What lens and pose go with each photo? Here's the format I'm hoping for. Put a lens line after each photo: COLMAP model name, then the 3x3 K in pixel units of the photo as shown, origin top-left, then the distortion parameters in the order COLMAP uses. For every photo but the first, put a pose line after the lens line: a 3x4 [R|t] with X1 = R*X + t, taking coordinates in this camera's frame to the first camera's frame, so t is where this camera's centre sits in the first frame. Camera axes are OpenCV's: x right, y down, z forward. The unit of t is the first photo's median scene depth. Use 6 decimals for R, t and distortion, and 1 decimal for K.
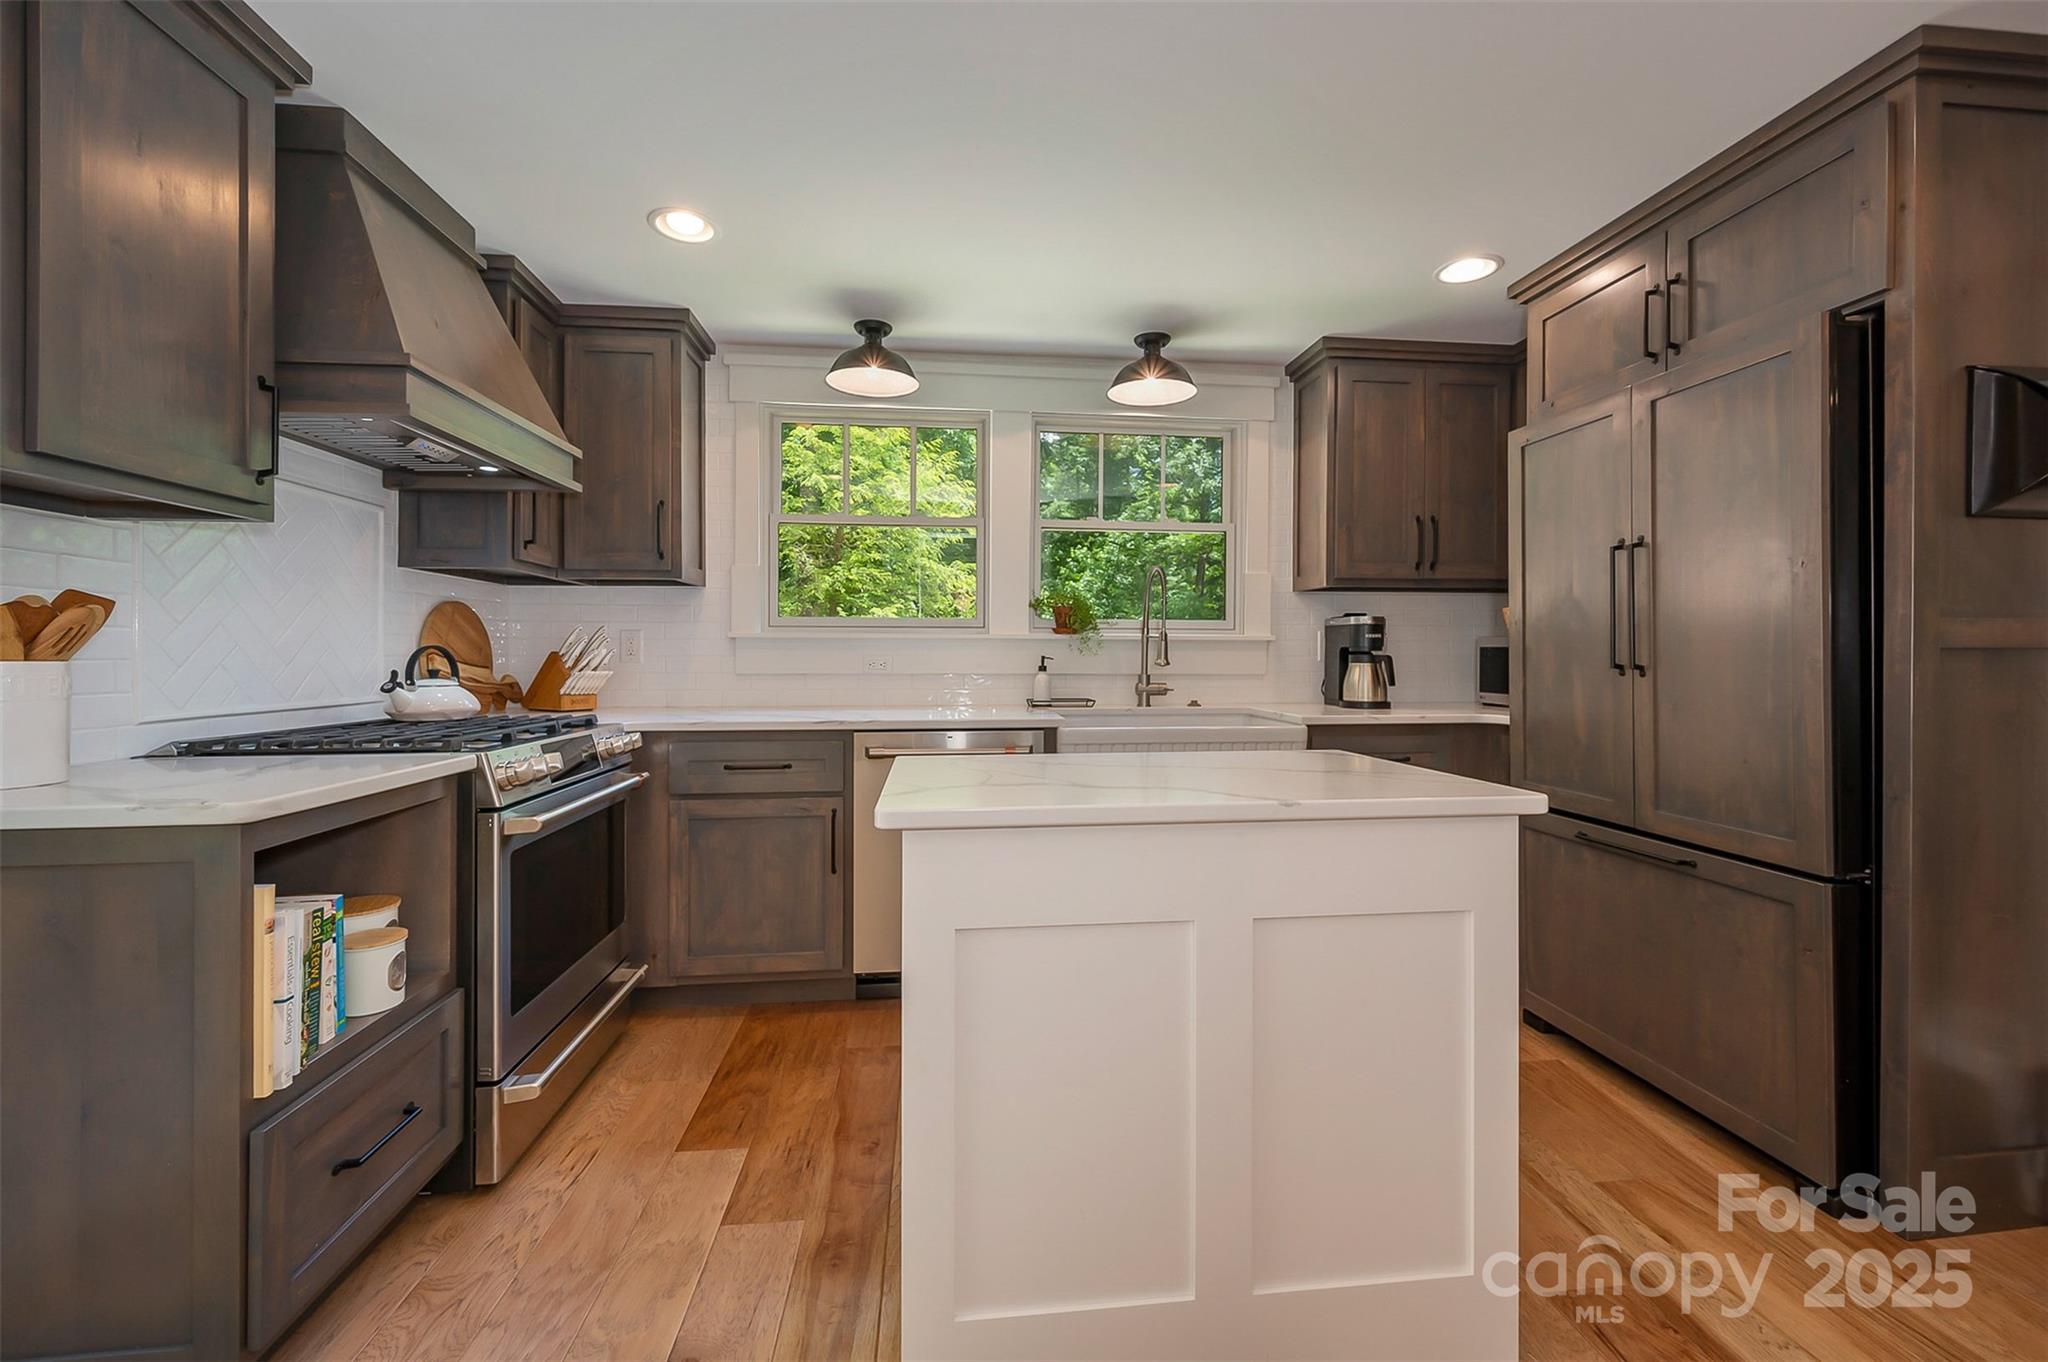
lens RADIAL K [[817.5, 0, 1045.3], [0, 817.5, 662.6], [0, 0, 1]] dist [-0.000827, -0.000455]
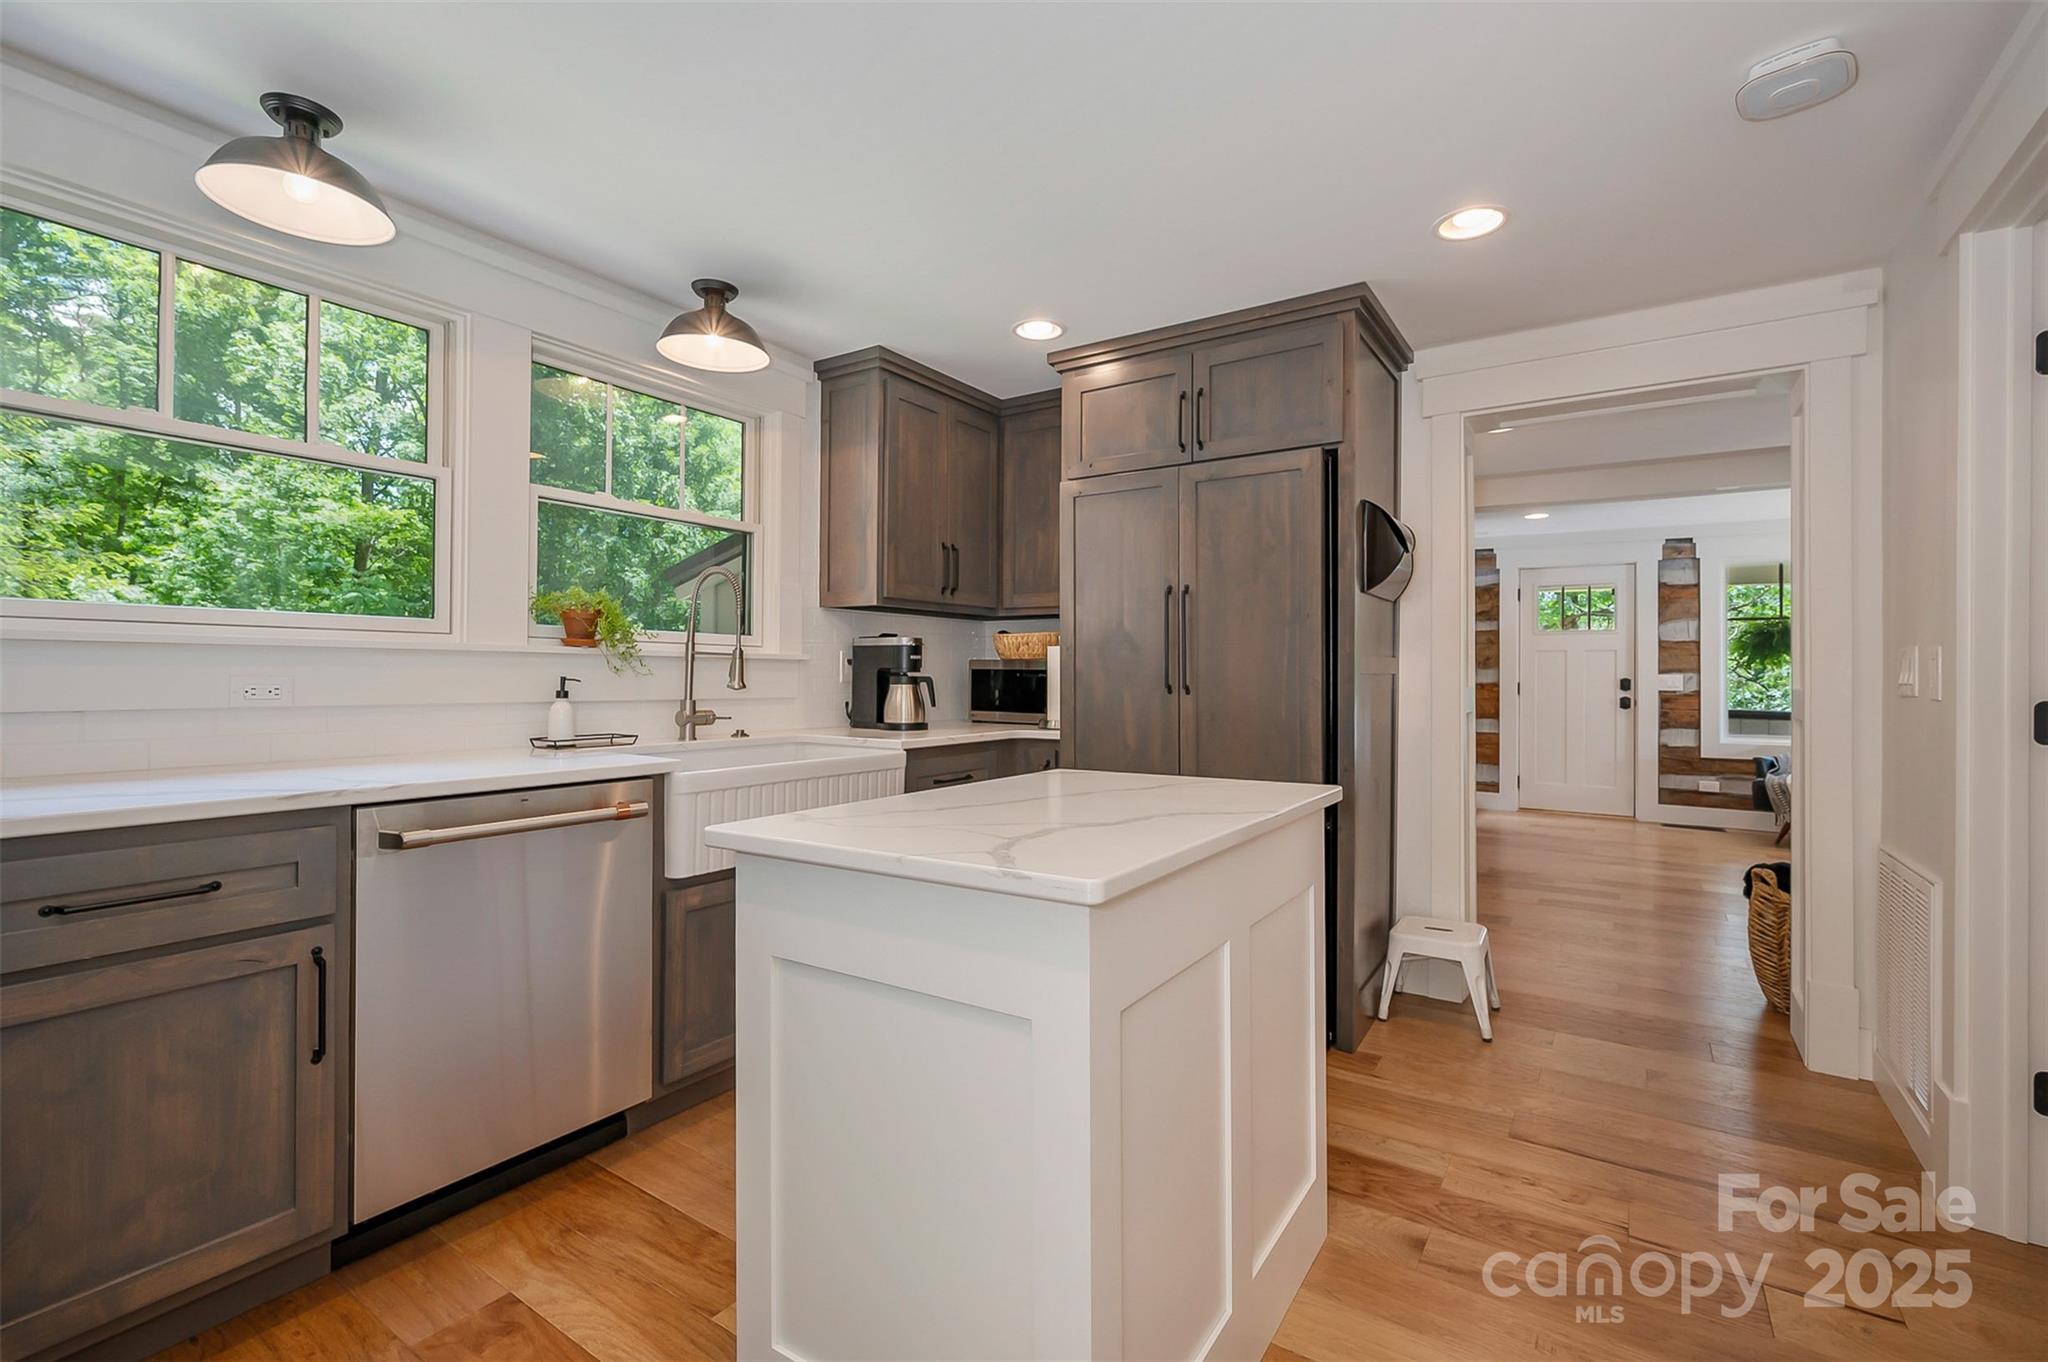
lens RADIAL K [[887.9, 0, 1028.7], [0, 887.9, 674.7], [0, 0, 1]] dist [-0.000408, -0.000102]
pose [[0.655379, 0.002513, 0.755296, -0.383958], [0.003564, 0.999973, -0.006420, -0.004515], [-0.755292, 0.006899, 0.655353, 0.213280]]
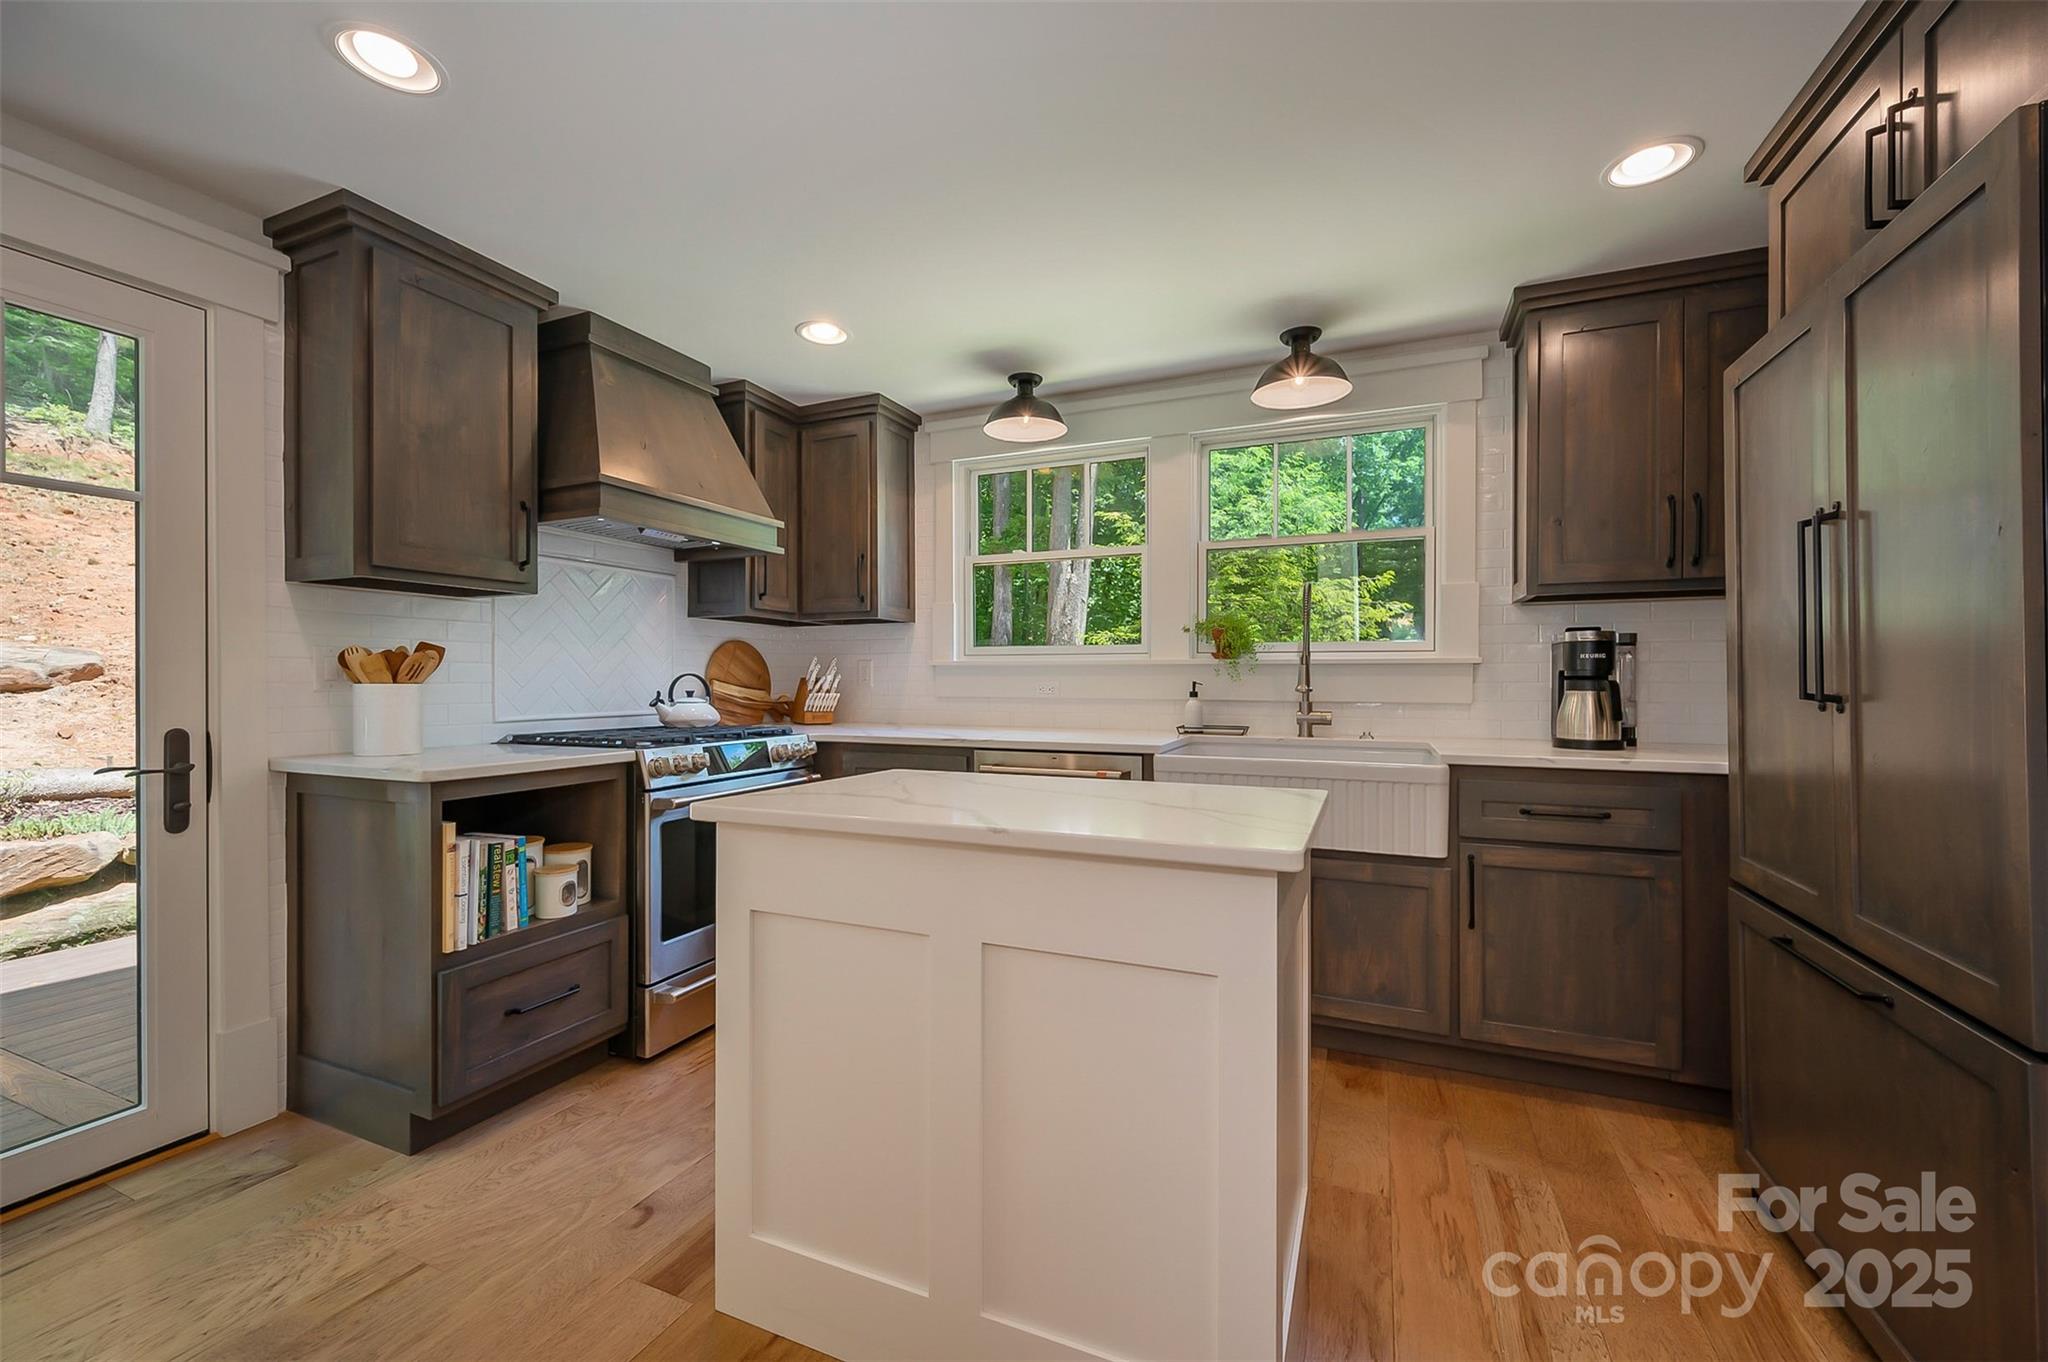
lens RADIAL K [[817.5, 0, 1053.7], [0, 817.5, 688.6], [0, 0, 1]] dist [-0.000827, -0.000455]
pose [[0.869589, 0.004963, -0.493752, 0.395677], [-0.004887, 0.999987, 0.001445, -0.000420], [0.493753, 0.001157, 0.869602, 0.081035]]
